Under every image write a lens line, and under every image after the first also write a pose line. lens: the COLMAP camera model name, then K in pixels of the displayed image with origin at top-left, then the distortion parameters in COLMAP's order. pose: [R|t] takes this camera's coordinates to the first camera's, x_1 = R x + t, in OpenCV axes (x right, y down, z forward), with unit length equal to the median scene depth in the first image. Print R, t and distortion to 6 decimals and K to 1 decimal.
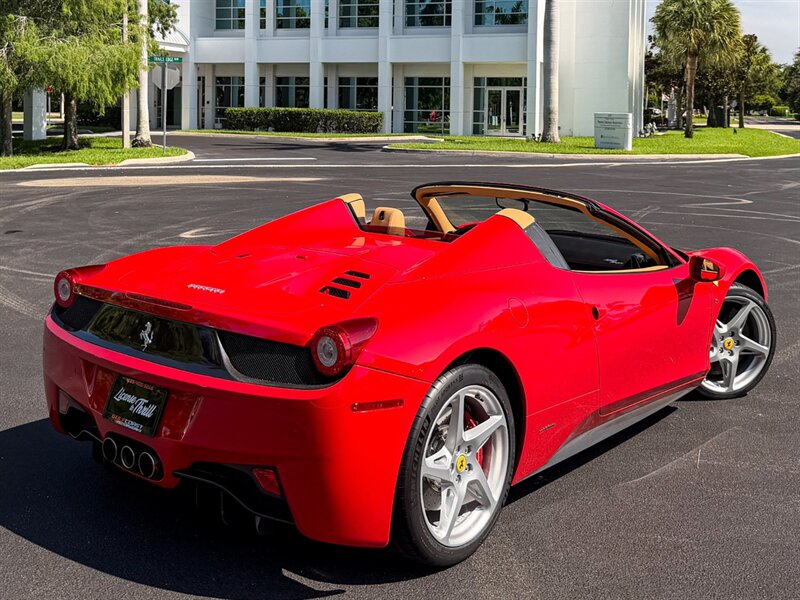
lens RADIAL K [[972.4, 0, 353.7], [0, 972.4, 121.9], [0, 0, 1]] dist [0.211399, -0.518044]
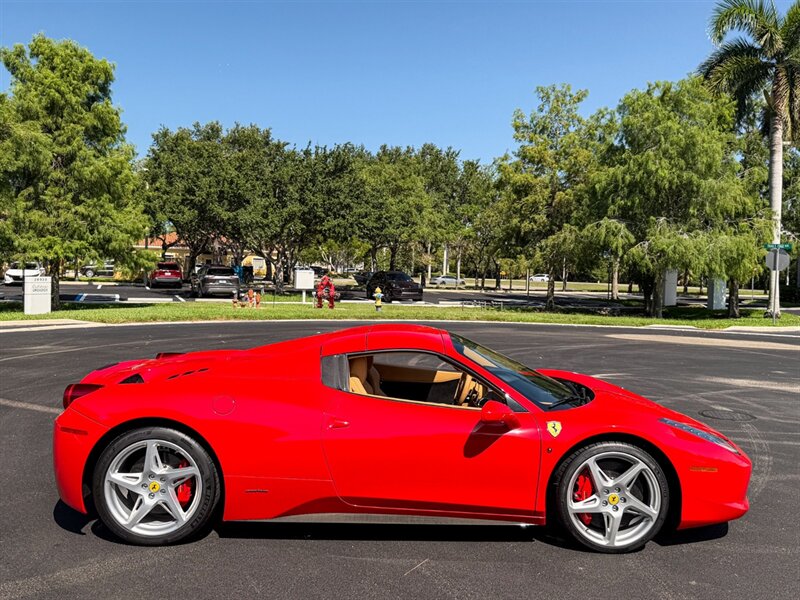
lens RADIAL K [[707.1, 0, 410.6], [0, 707.1, 273.2], [0, 0, 1]] dist [0.128881, -0.225787]
pose [[0.675740, 0.007046, -0.737106, 0.100370], [-0.031591, 0.999312, -0.019408, 0.001173], [0.736463, 0.036400, 0.675498, 0.041798]]
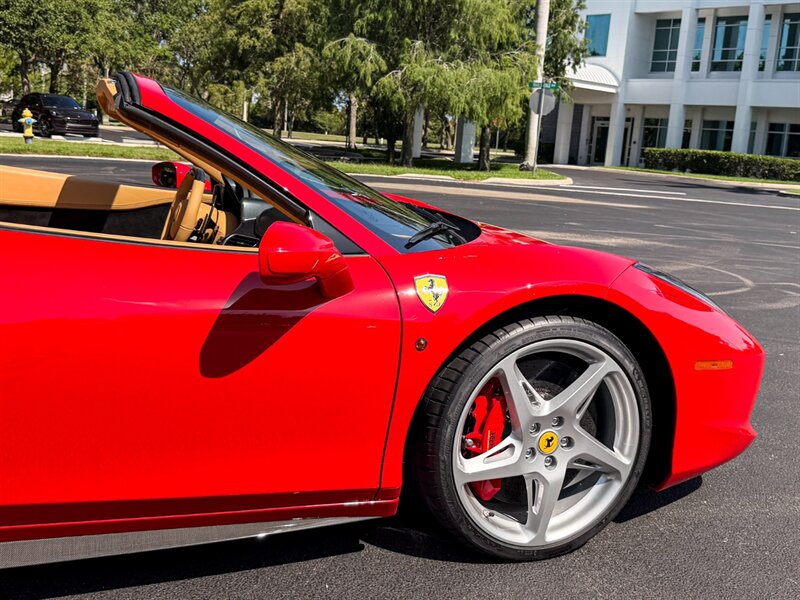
lens RADIAL K [[833.1, 0, 425.8], [0, 833.1, 276.4], [0, 0, 1]] dist [0.174954, -0.404813]
pose [[0.898920, 0.122462, -0.420649, 0.061575], [-0.068637, 0.987648, 0.140853, 0.012383], [0.432702, -0.097744, 0.896223, 0.080824]]
